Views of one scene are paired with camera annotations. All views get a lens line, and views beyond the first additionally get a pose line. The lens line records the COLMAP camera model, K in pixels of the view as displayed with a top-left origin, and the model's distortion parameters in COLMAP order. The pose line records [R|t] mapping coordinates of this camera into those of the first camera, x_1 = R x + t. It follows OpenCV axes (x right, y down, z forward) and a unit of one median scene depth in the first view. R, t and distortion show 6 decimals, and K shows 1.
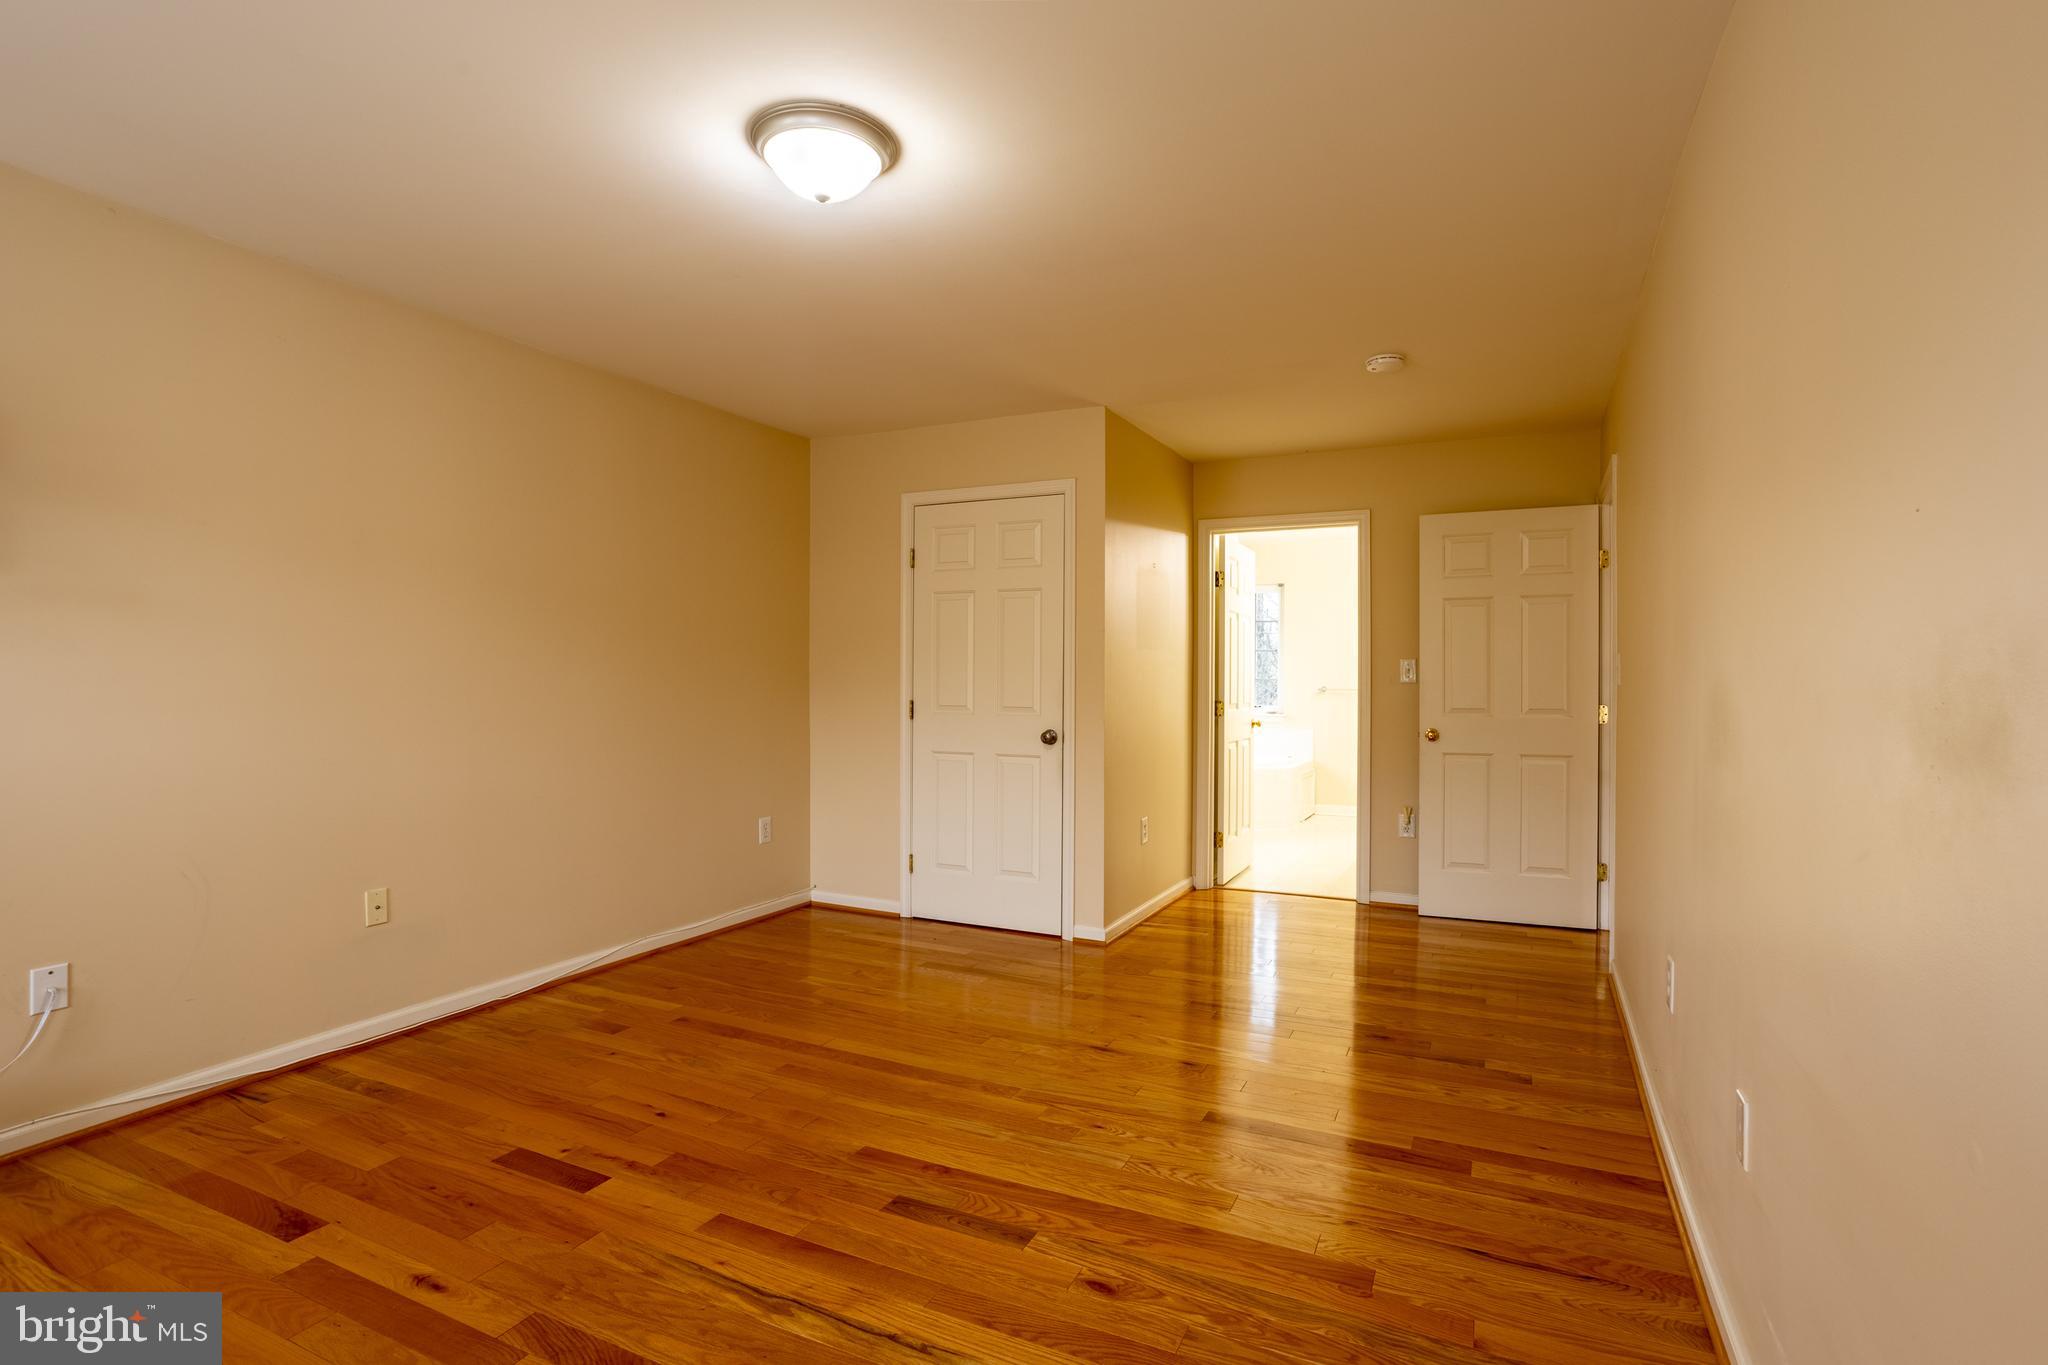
lens RADIAL K [[975.1, 0, 1025.5], [0, 975.1, 682.7], [0, 0, 1]] dist [-0.005534, 0.001012]
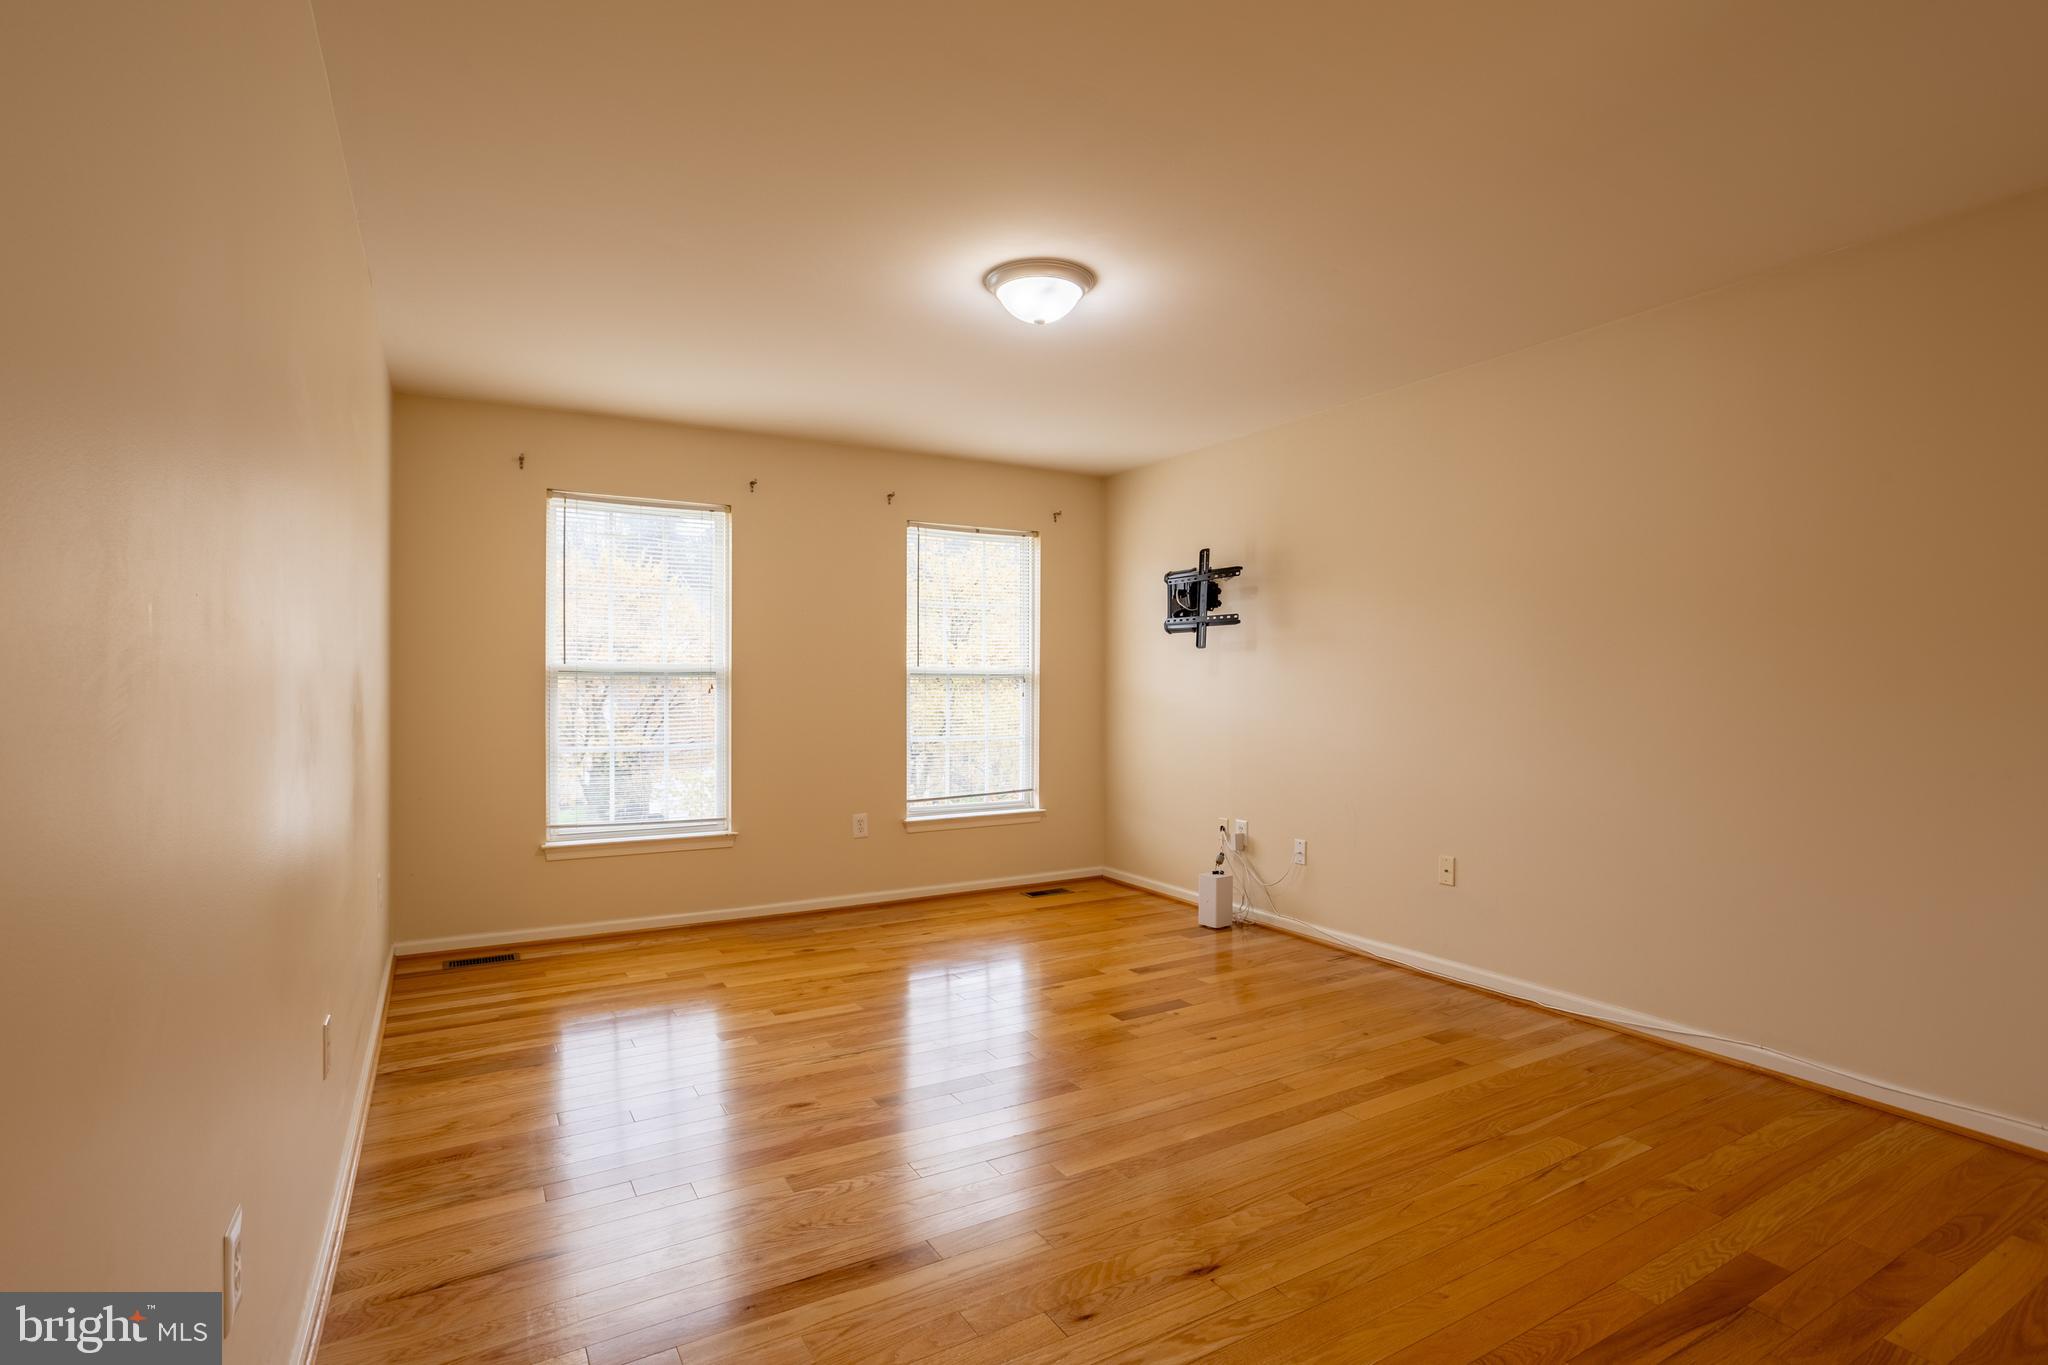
lens RADIAL K [[975.1, 0, 1030.2], [0, 975.1, 684.7], [0, 0, 1]] dist [-0.005534, 0.001012]
pose [[-0.546380, -0.001904, -0.837535, 0.654126], [-0.001332, 0.999998, -0.001405, -0.002620], [0.837537, 0.000348, -0.546381, 1.229802]]
